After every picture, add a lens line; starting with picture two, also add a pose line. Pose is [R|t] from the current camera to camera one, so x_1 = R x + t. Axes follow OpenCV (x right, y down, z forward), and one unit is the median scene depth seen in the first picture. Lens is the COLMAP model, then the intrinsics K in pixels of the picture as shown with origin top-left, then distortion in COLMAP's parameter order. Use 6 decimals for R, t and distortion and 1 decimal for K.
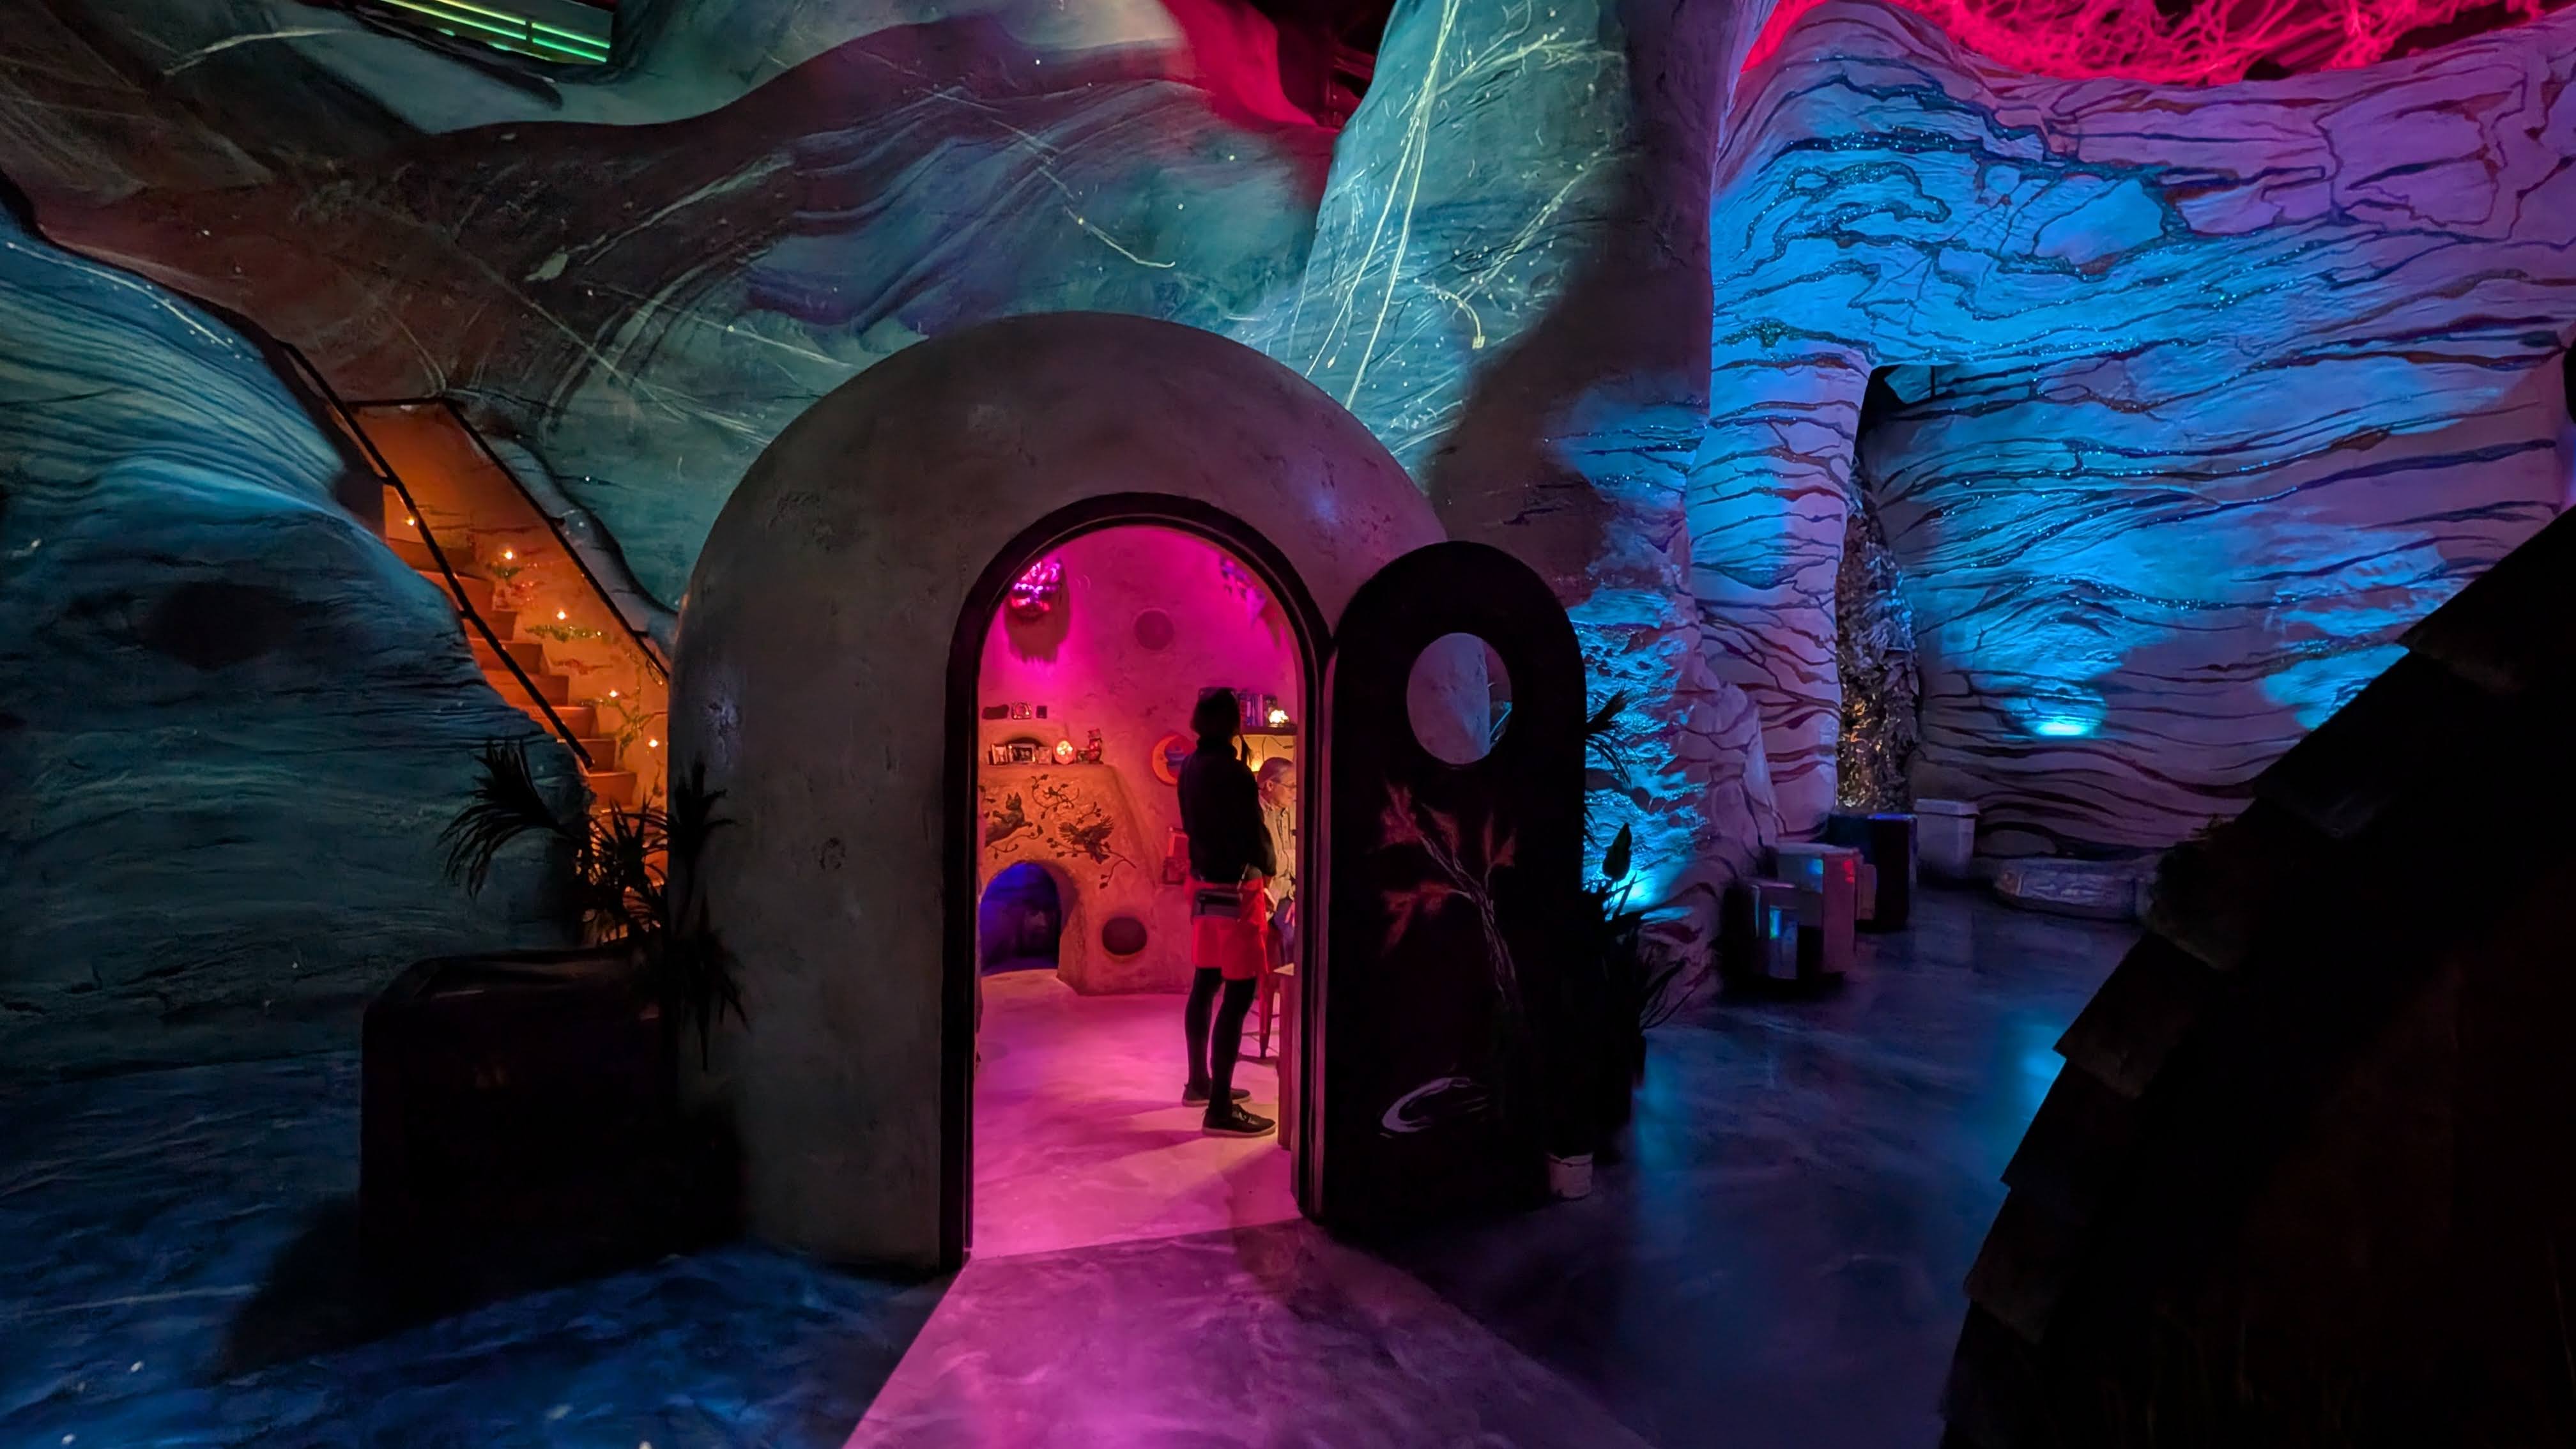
lens RADIAL K [[973.2, 0, 1301.9], [0, 973.2, 734.5], [0, 0, 1]] dist [0.001447, 0.000404]
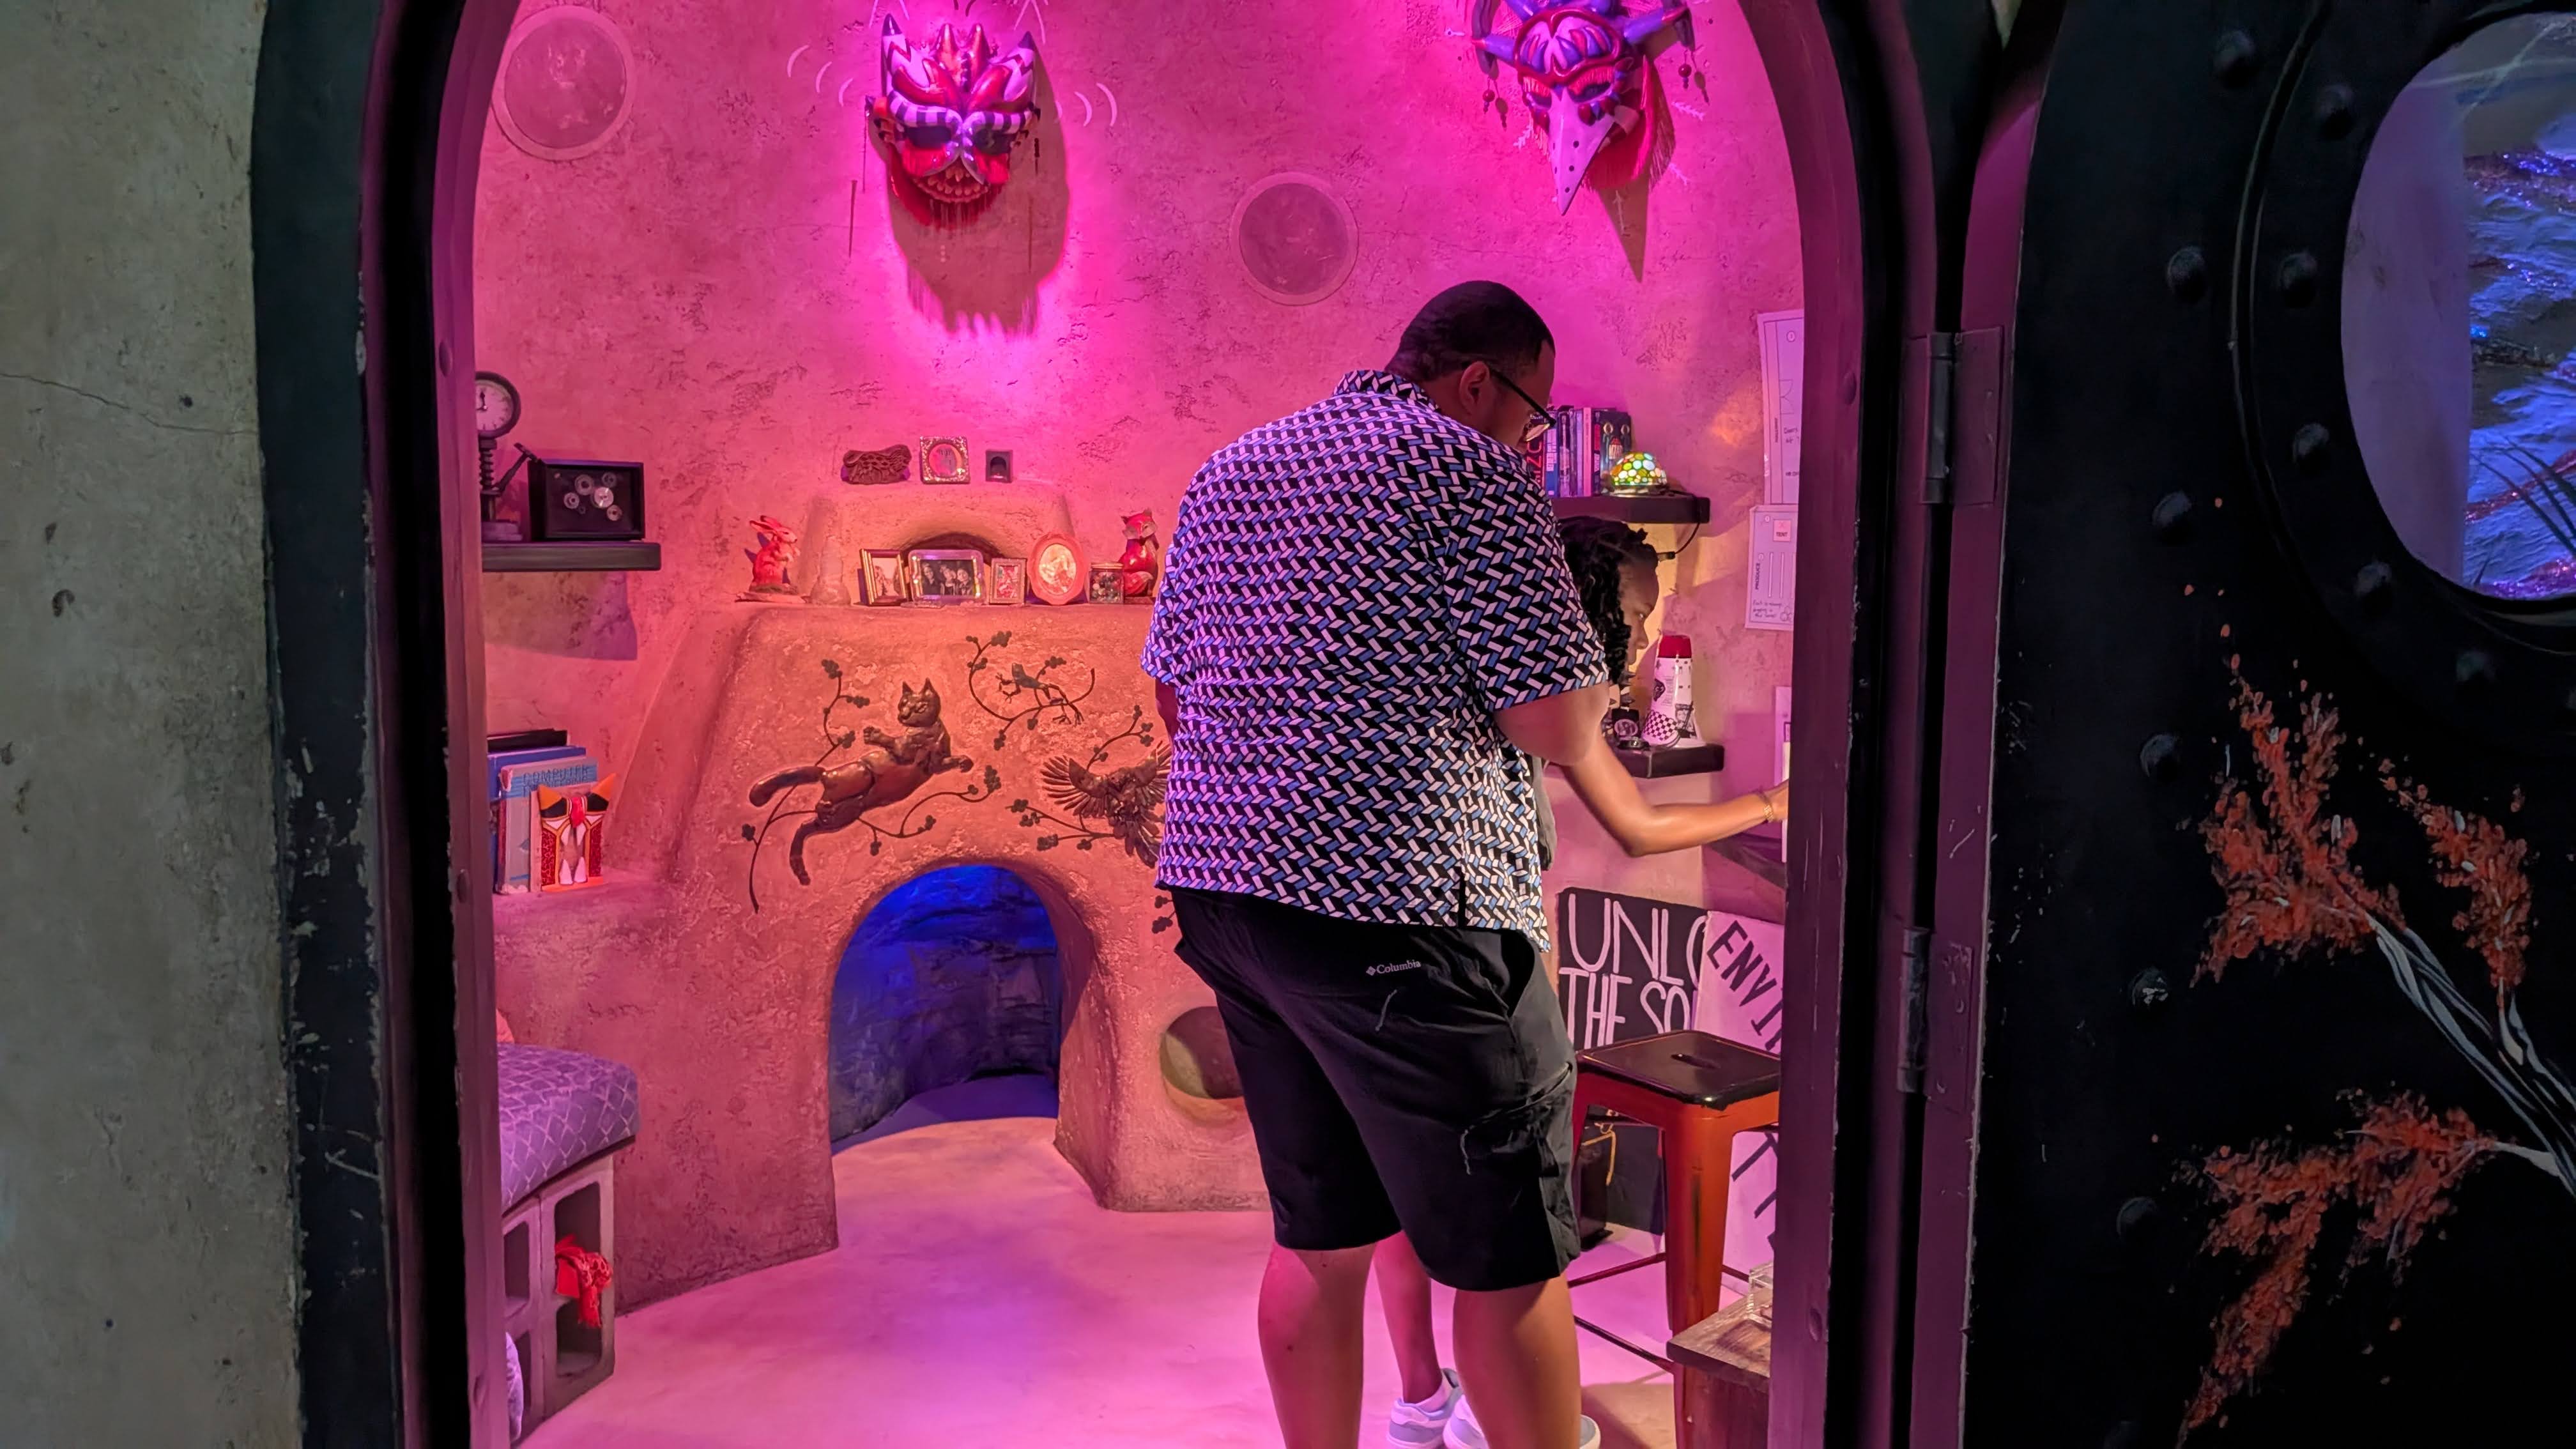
lens RADIAL K [[1852.5, 0, 1287.1], [0, 1852.5, 729.7], [0, 0, 1]] dist [0.004952, 0.000058]
pose [[0.984230, 0.012905, -0.176424, -0.030207], [0.003915, 0.995502, 0.094662, 0.011609], [0.176852, -0.093860, 0.979752, 0.319444]]
